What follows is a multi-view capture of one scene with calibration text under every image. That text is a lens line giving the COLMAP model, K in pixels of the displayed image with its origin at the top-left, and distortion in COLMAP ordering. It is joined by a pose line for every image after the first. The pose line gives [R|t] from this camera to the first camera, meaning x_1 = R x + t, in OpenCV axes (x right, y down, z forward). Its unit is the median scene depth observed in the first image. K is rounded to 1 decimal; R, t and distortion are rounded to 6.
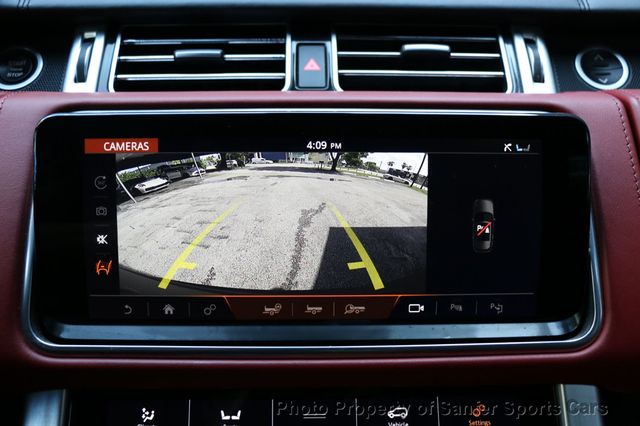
lens RADIAL K [[605.5, 0, 320.0], [0, 605.5, 213.0], [0, 0, 1]] dist [-0.113756, 0.074603]
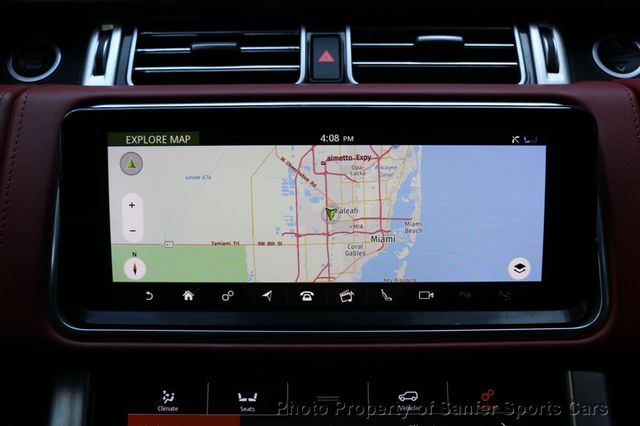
lens RADIAL K [[661.4, 0, 320.0], [0, 661.4, 213.0], [0, 0, 1]] dist [-0.080701, 0.009508]
pose [[0.999508, -0.000075, -0.031350, 0.011120], [0.000662, 0.999825, 0.018717, -0.003931], [0.031343, -0.018729, 0.999333, -0.117088]]
